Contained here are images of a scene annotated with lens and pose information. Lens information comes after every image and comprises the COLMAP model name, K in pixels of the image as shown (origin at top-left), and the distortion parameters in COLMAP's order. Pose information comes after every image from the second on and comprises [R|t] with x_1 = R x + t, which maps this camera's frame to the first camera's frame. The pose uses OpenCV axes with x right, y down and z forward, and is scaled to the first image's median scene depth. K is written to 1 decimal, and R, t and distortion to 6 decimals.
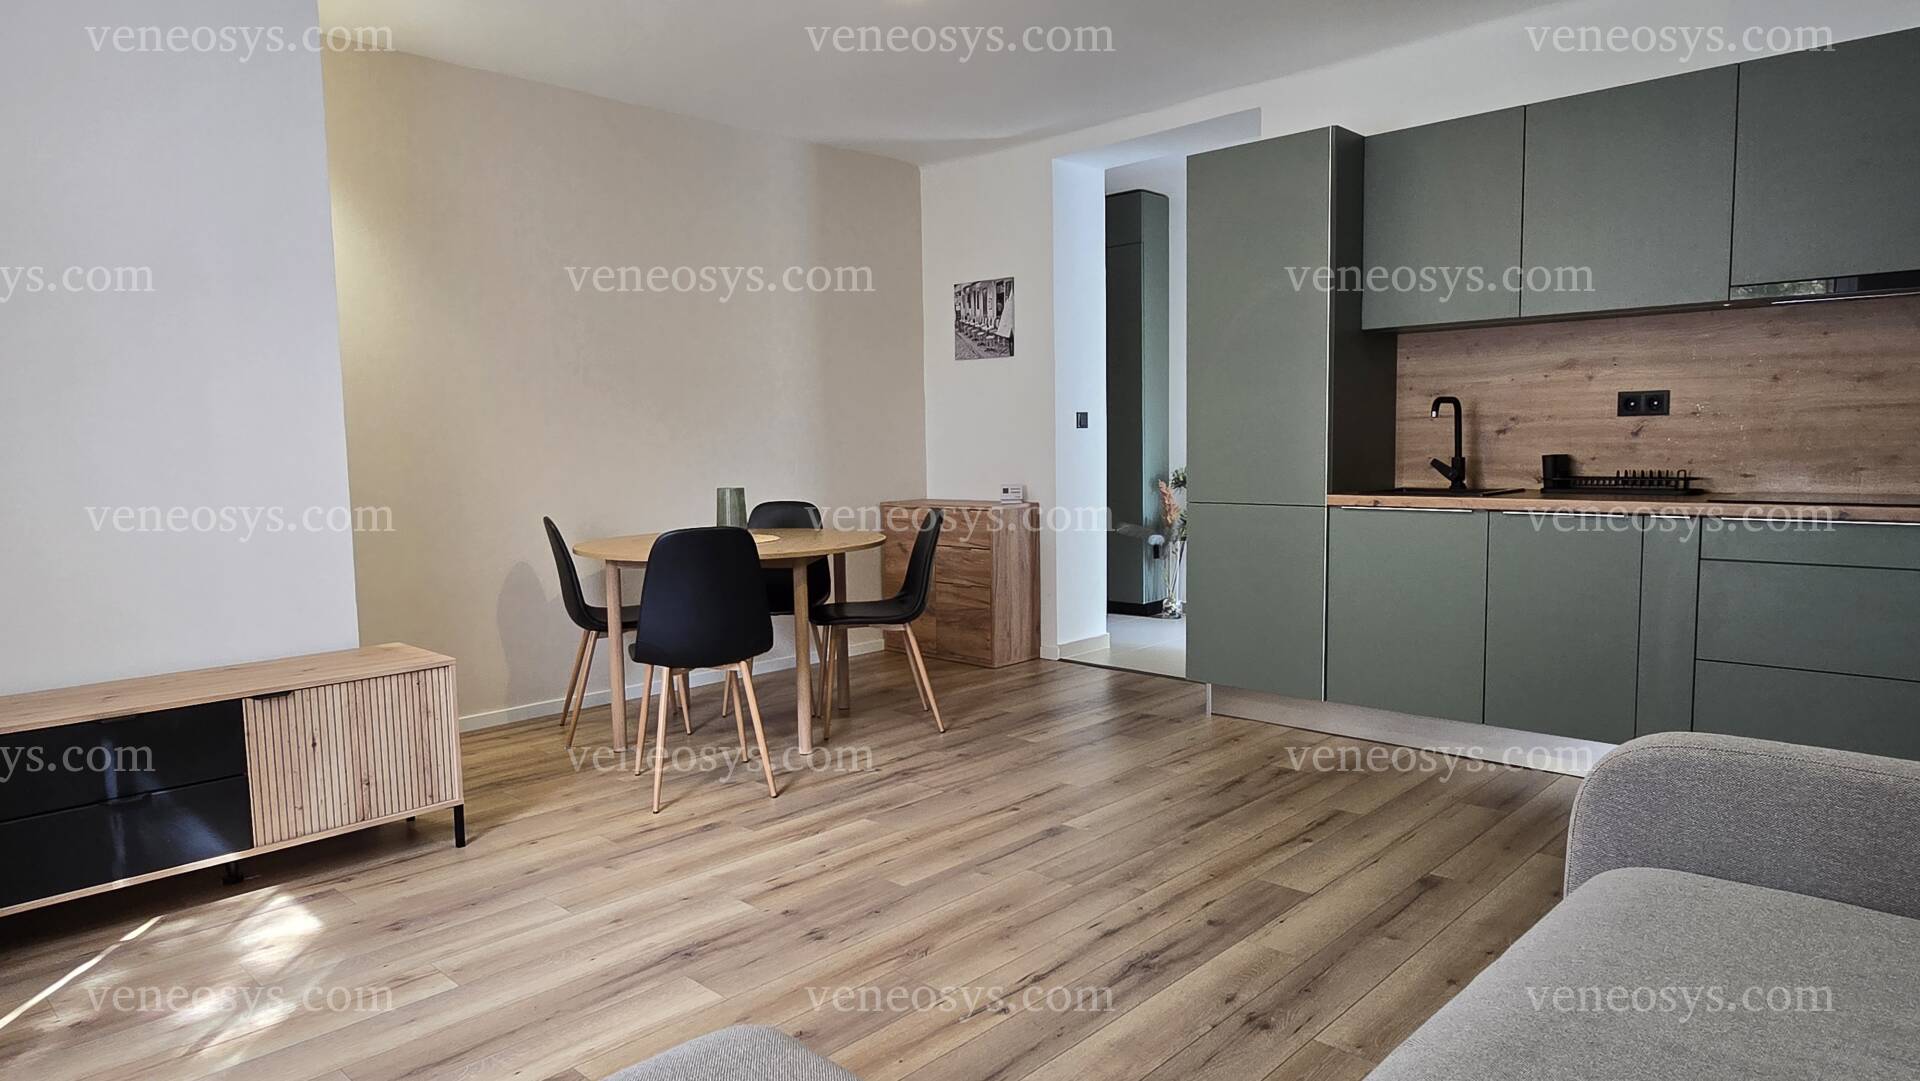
lens RADIAL K [[1159.6, 0, 958.5], [0, 1159.6, 540.1], [0, 0, 1]] dist [0.002205, -0.000092]
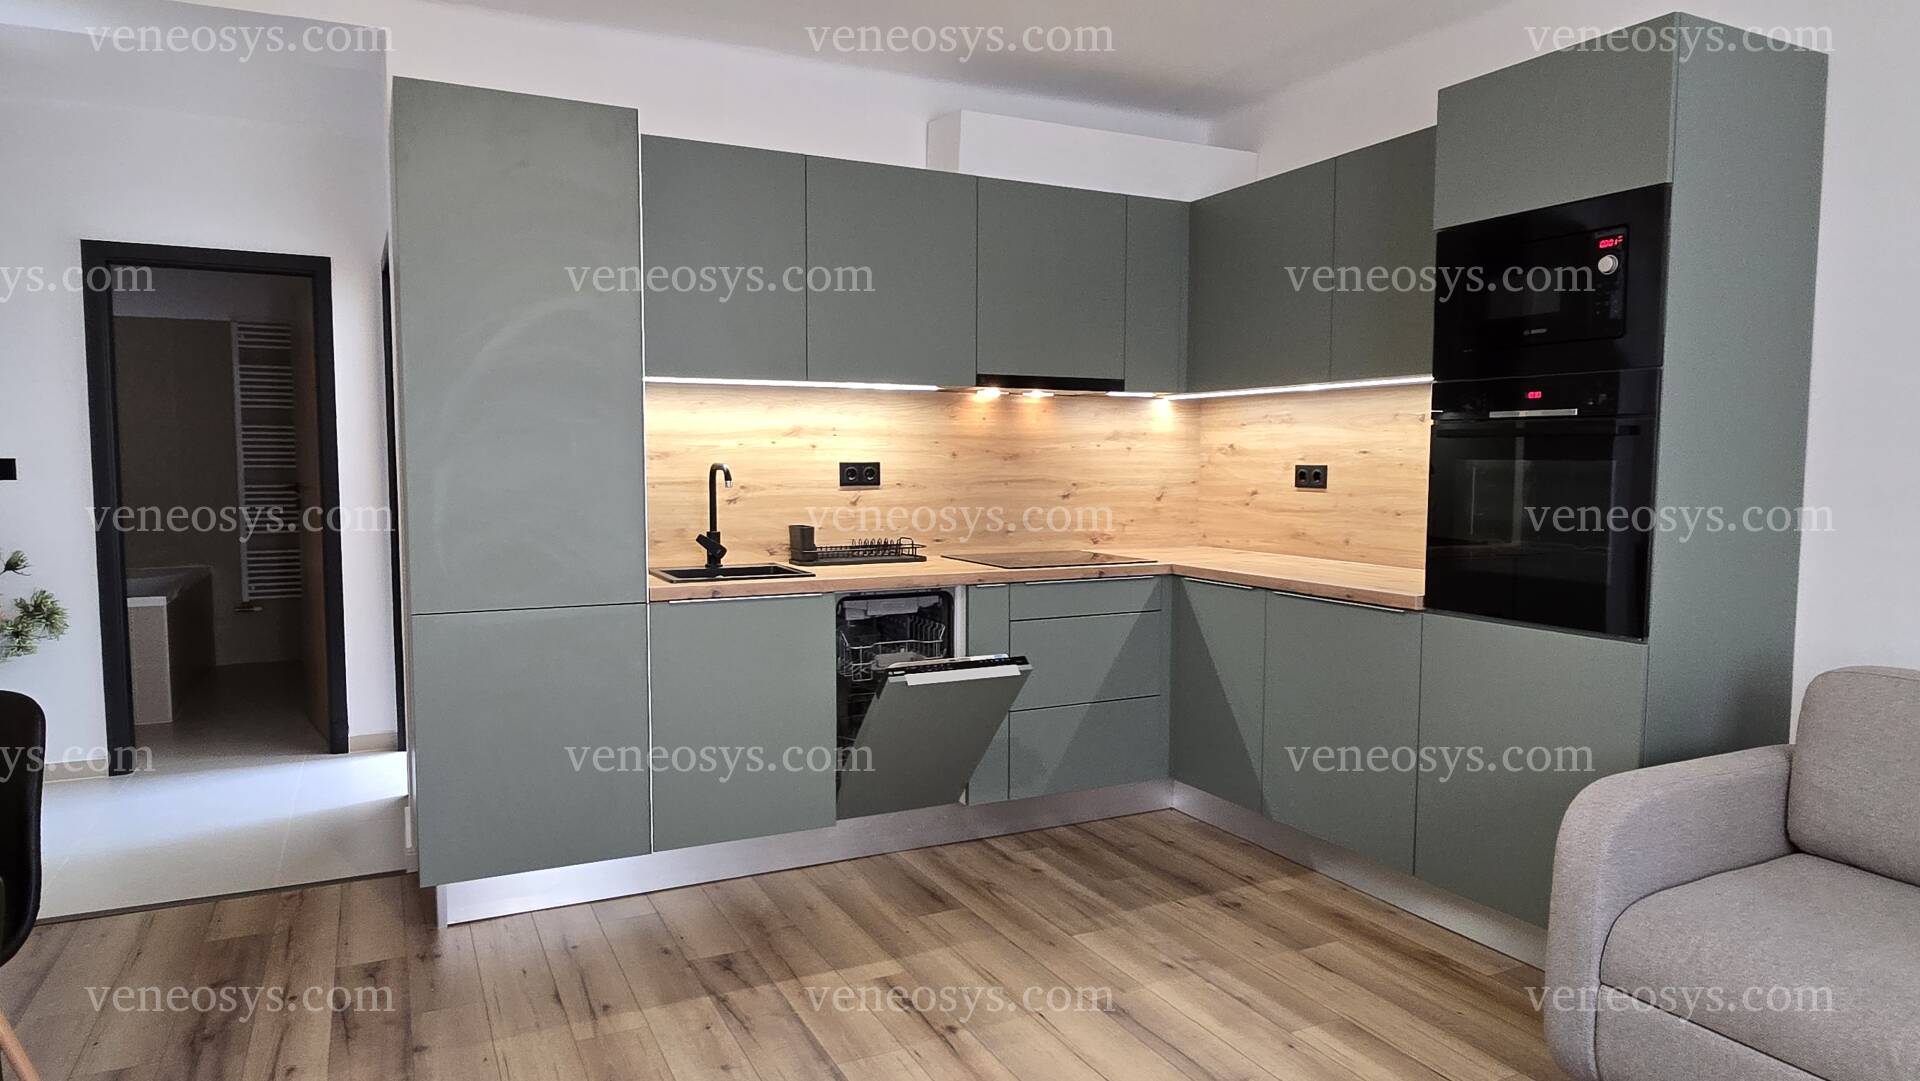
lens RADIAL K [[1159.6, 0, 952.9], [0, 1159.6, 545.3], [0, 0, 1]] dist [0.002205, -0.000092]
pose [[0.351878, -0.033466, 0.935447, -0.341900], [0.083538, 0.996496, 0.004226, -0.054203], [-0.932311, 0.076659, 0.353441, 0.583083]]
